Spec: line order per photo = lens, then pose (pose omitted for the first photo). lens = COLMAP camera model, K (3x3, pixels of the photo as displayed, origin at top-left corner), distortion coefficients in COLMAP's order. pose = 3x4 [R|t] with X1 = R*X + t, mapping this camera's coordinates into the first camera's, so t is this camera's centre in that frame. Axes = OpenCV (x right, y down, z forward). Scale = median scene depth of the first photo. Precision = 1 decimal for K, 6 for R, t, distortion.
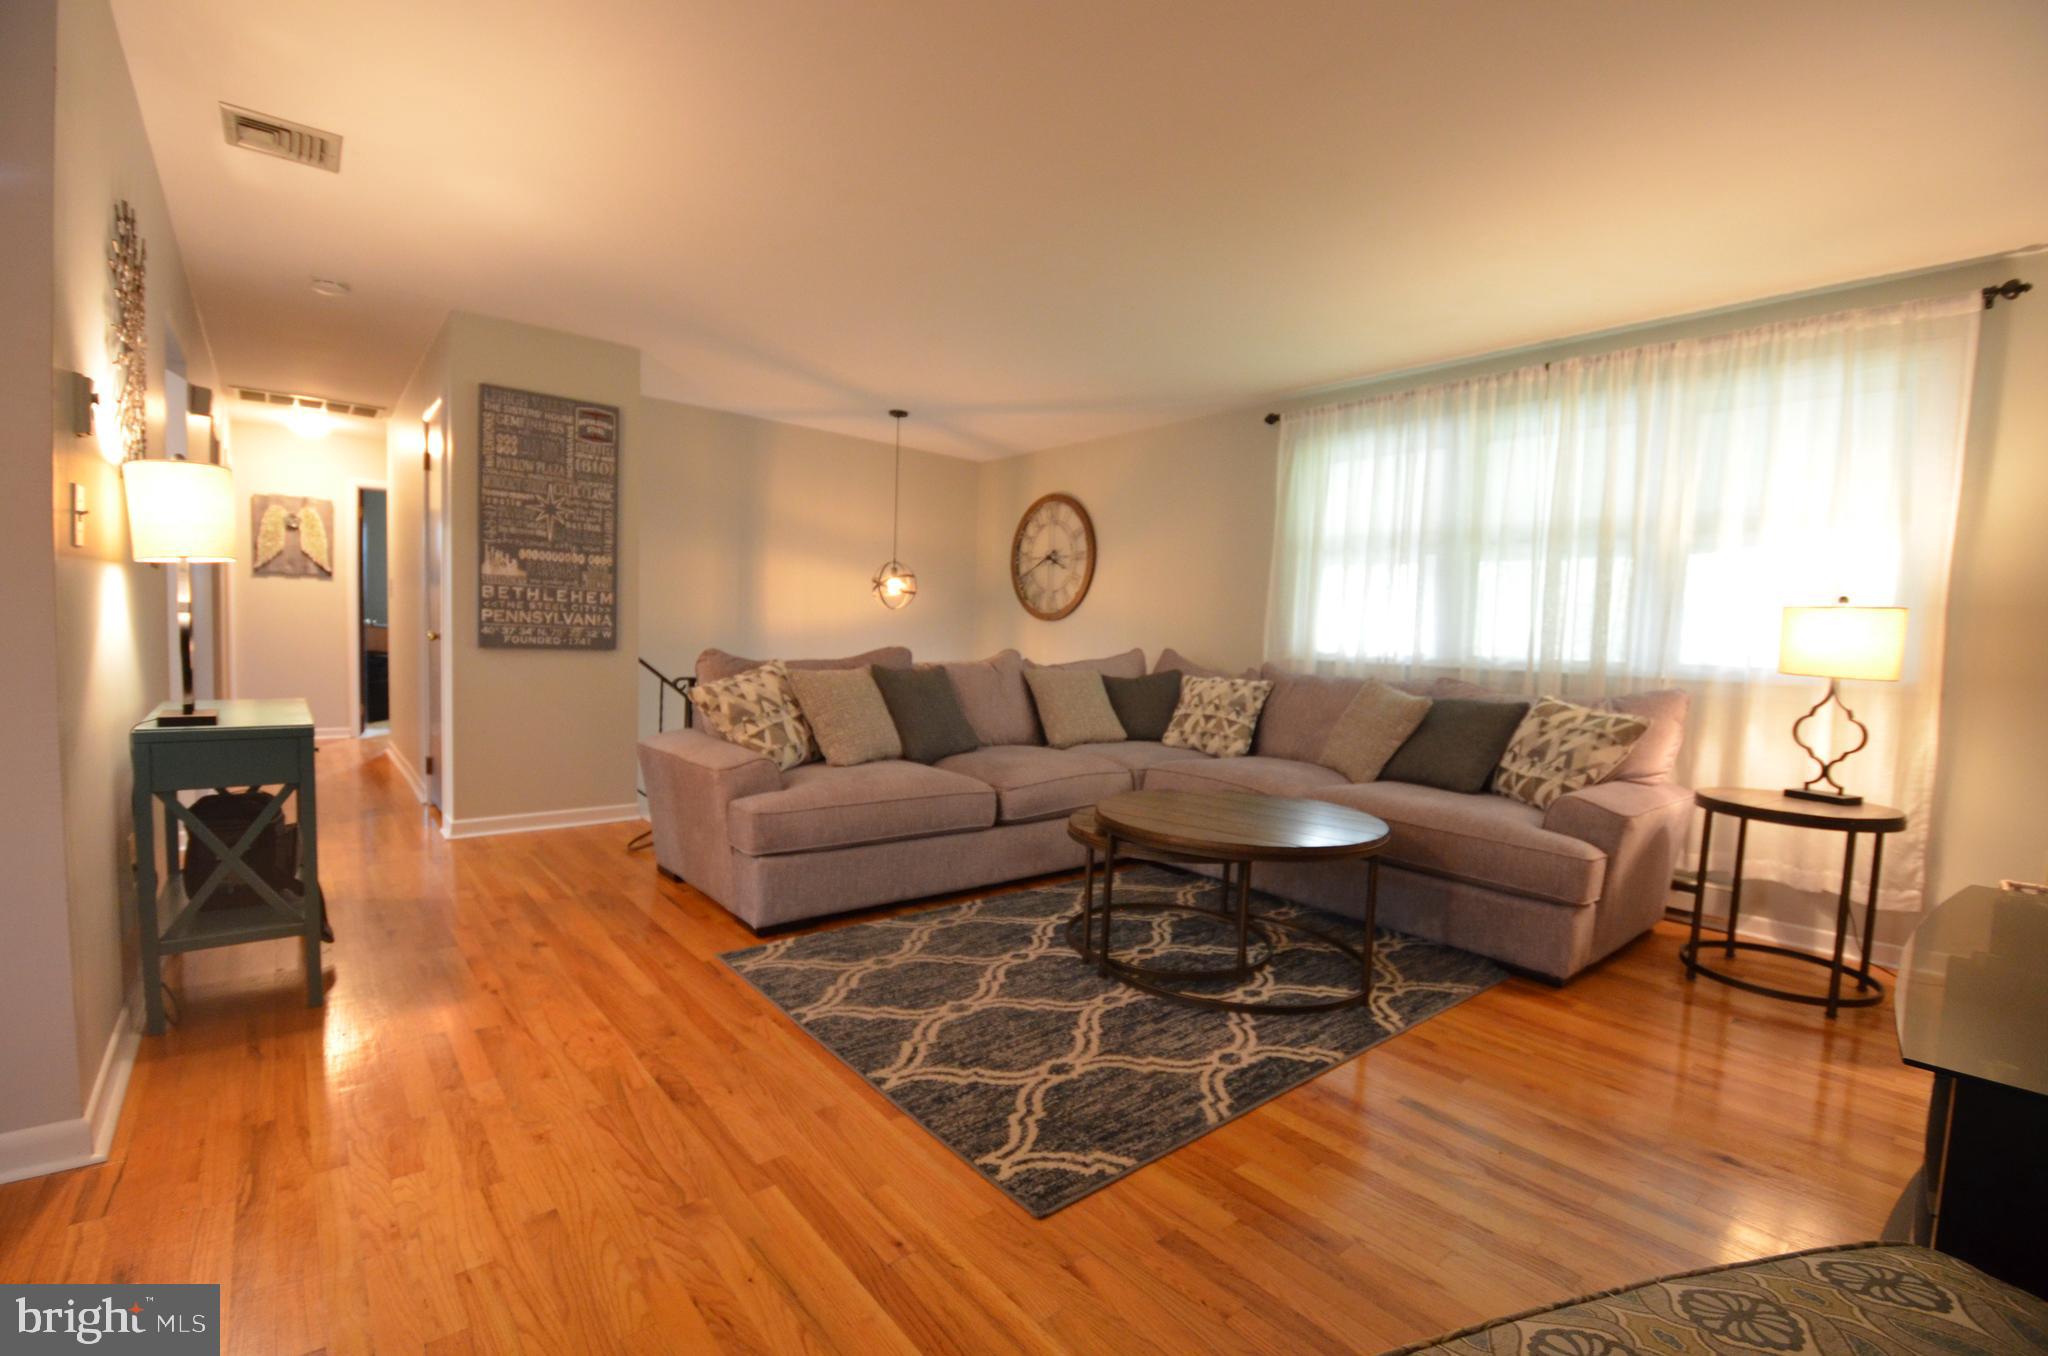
lens RADIAL K [[887.3, 0, 1023.0], [0, 887.3, 689.2], [0, 0, 1]] dist [0.002283, -0.016982]
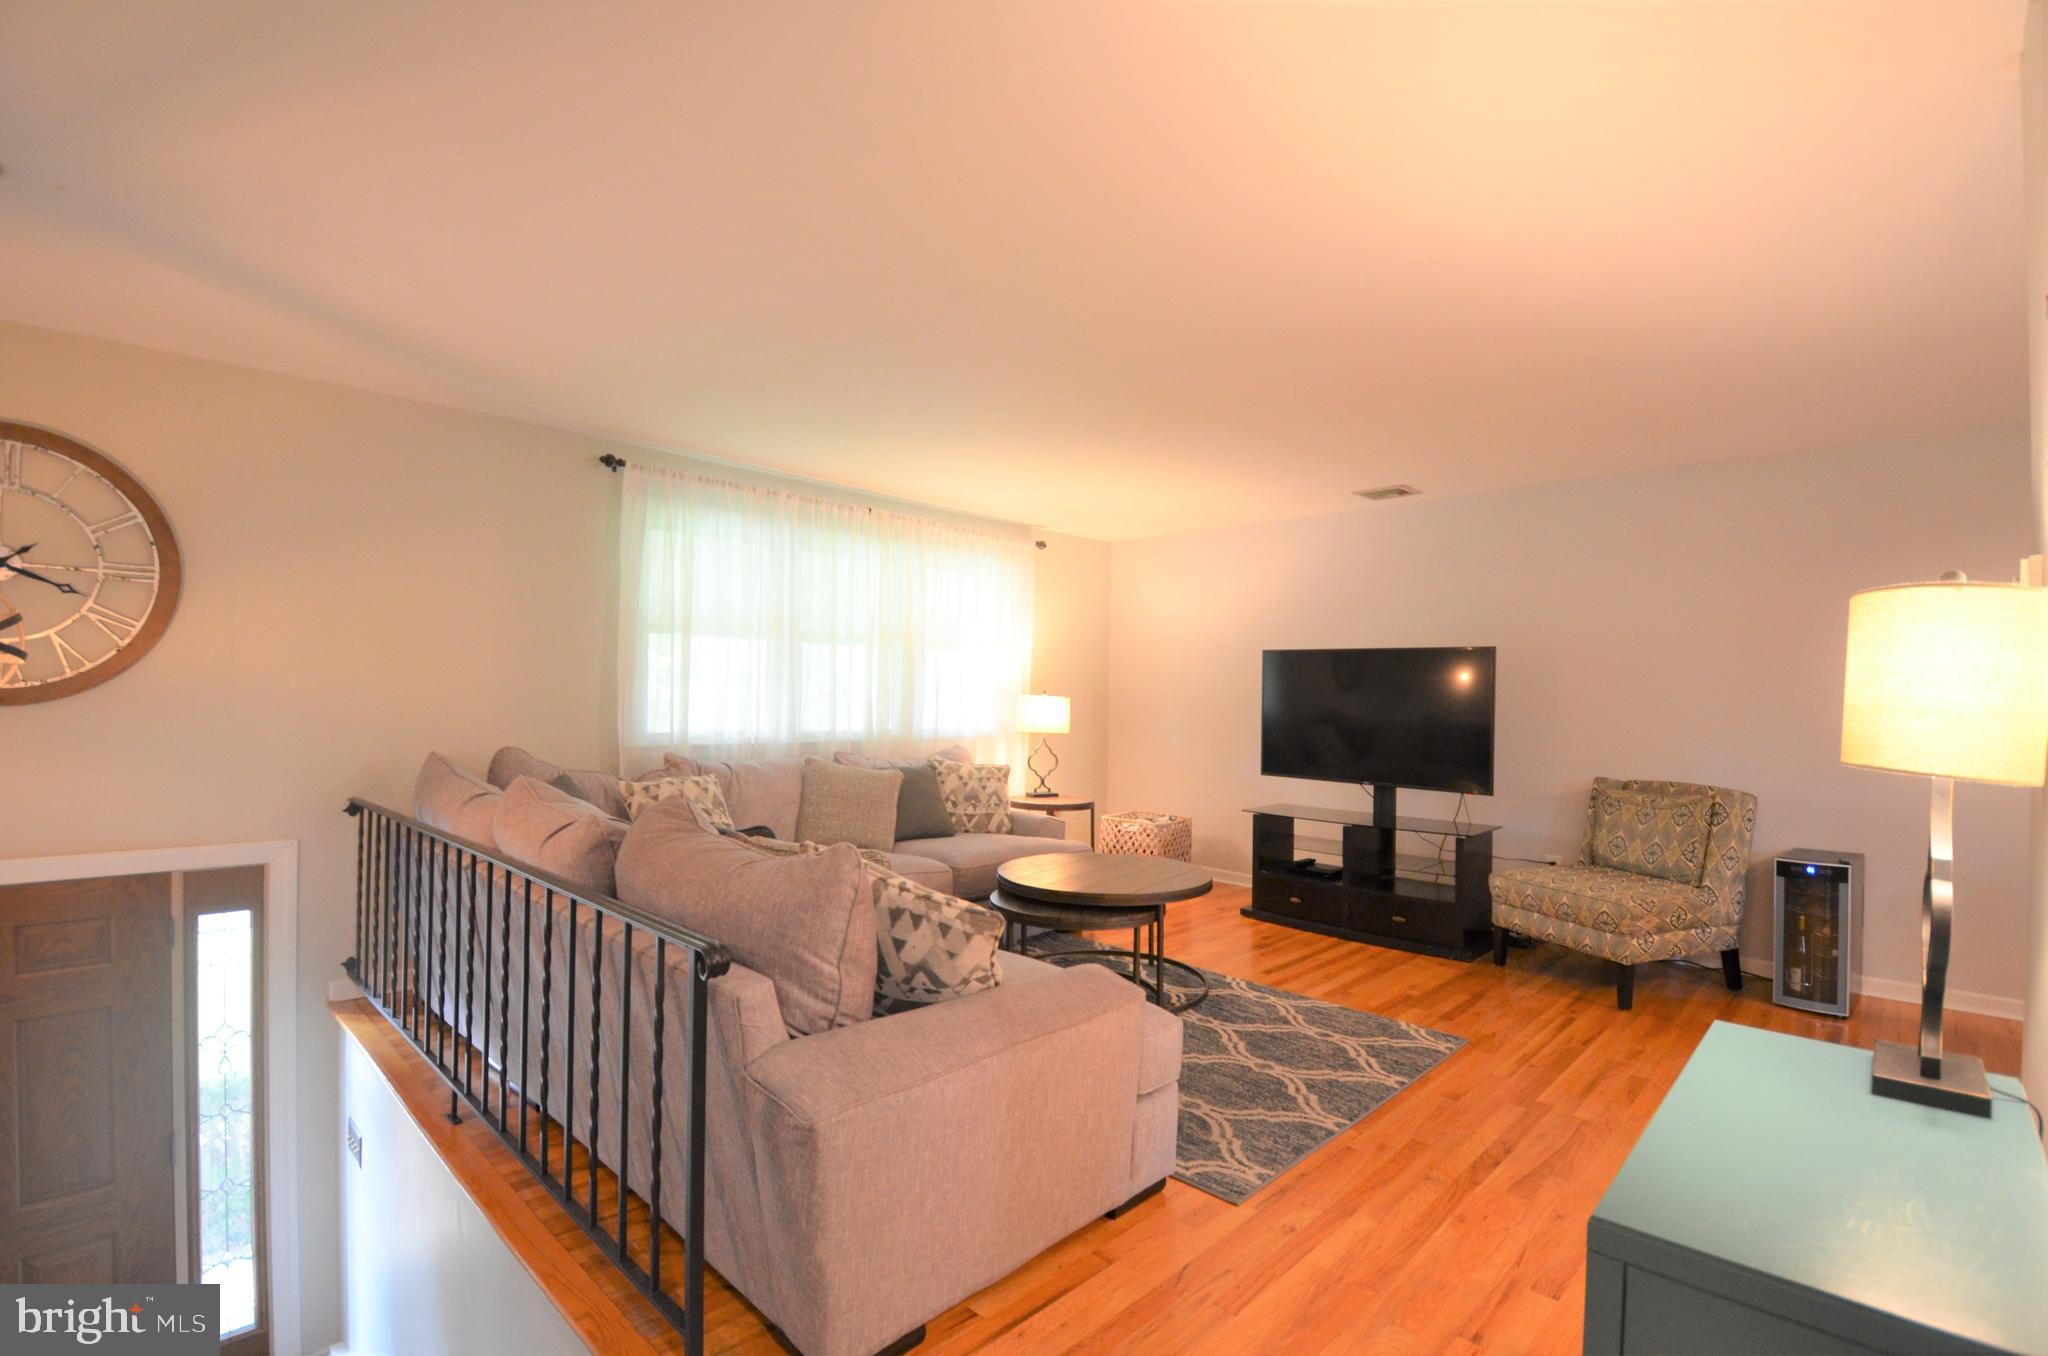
lens RADIAL K [[926.4, 0, 1021.0], [0, 926.4, 718.6], [0, 0, 1]] dist [0.000333, 0.000015]
pose [[-0.099687, -0.074307, 0.992240, -1.297424], [0.035002, 0.996329, 0.078129, -0.242789], [-0.994403, 0.042519, -0.096720, 1.449040]]
